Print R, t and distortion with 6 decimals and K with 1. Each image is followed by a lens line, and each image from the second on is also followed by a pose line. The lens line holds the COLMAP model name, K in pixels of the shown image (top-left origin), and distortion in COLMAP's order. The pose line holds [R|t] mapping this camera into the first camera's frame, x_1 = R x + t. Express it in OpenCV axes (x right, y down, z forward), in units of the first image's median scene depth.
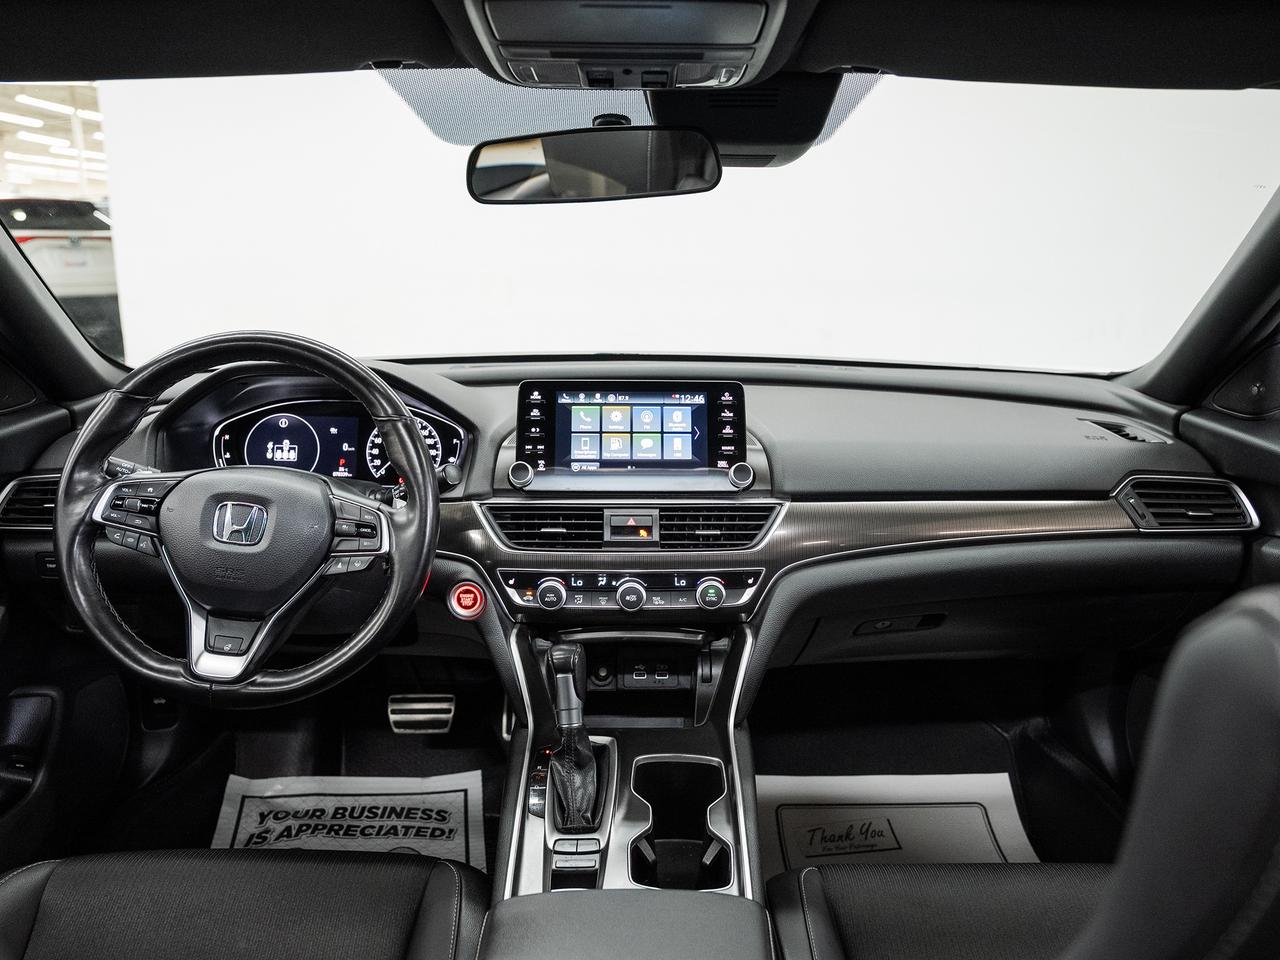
lens RADIAL K [[950.9, 0, 646.5], [0, 950.9, 488.6], [0, 0, 1]] dist [-0.028094, -0.003490]
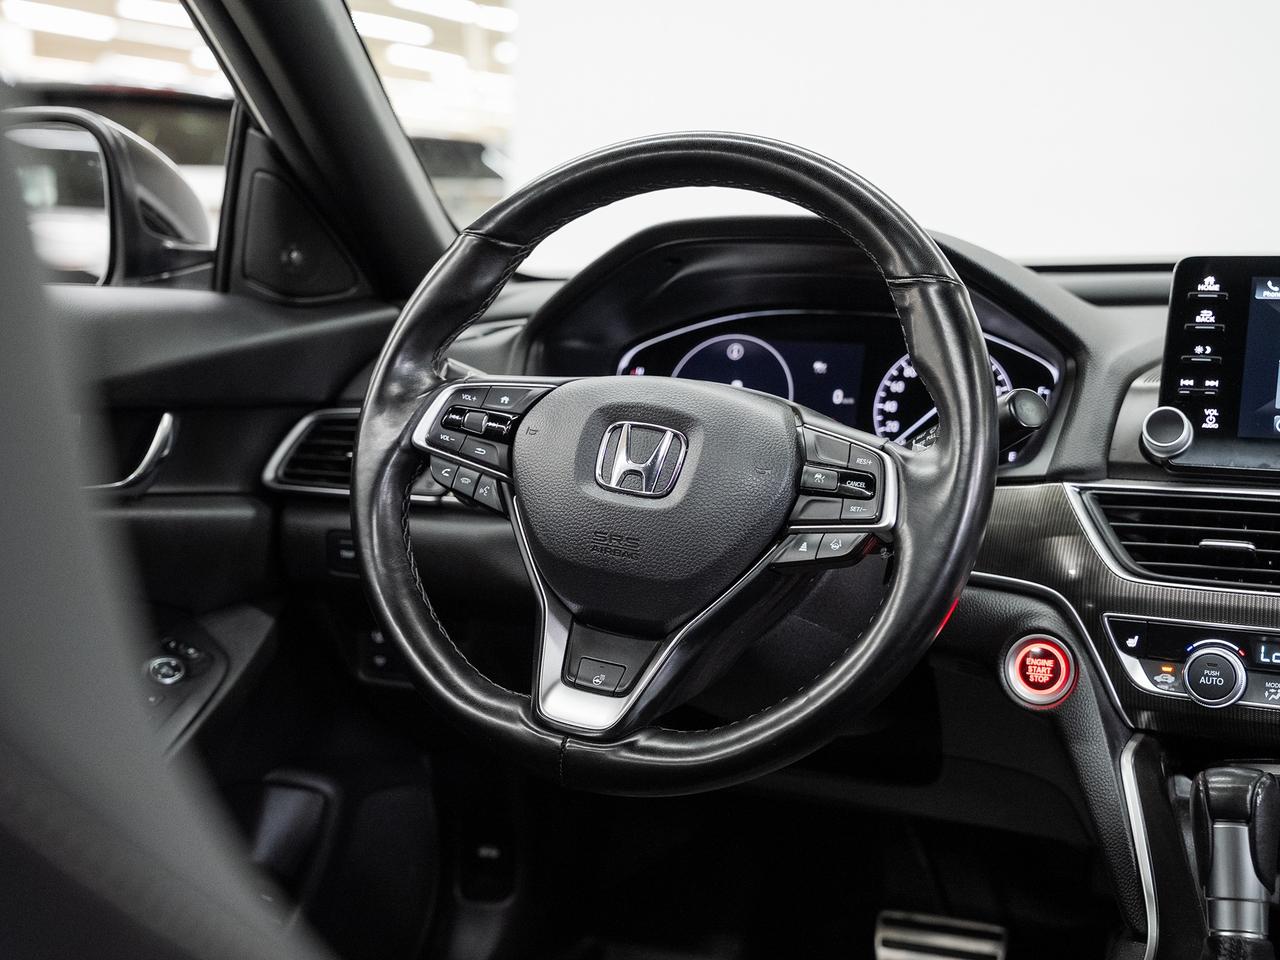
lens RADIAL K [[1793.3, 0, 646.2], [0, 1793.3, 475.3], [0, 0, 1]] dist [0.039431, 0.000000]
pose [[0.909728, 0.049019, -0.412301, 0.010644], [-0.094319, 0.991444, -0.090238, 0.120707], [0.404350, 0.120979, 0.906568, 0.032207]]
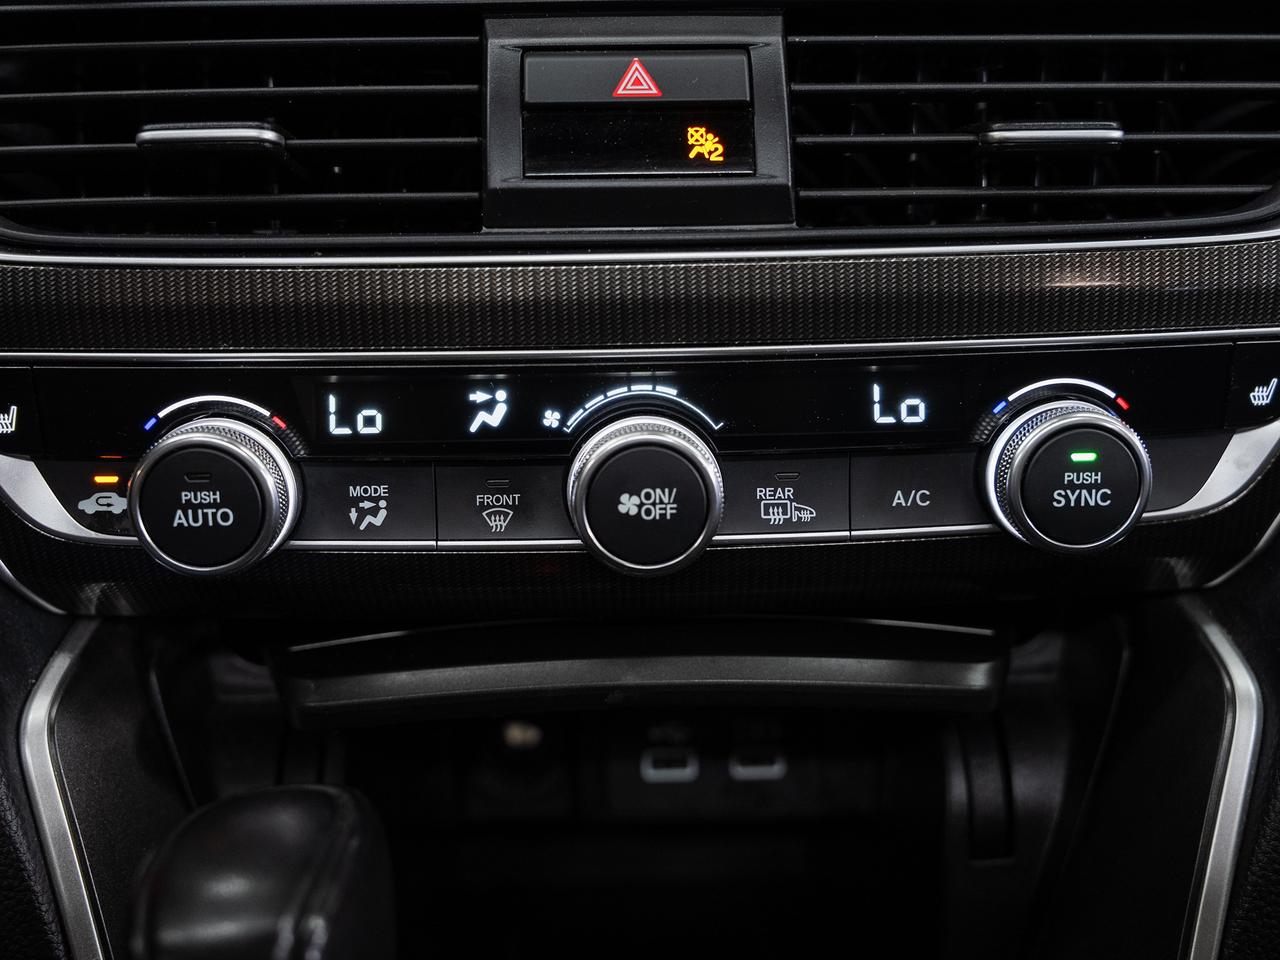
lens RADIAL K [[1274.6, 0, 641.4], [0, 1274.6, 471.8], [0, 0, 1]] dist [-0.000499, 0.000000]
pose [[0.999548, -0.020625, 0.021857, -0.022148], [0.015563, 0.977437, 0.210653, 0.056633], [-0.025709, -0.210218, 0.977317, 0.751731]]
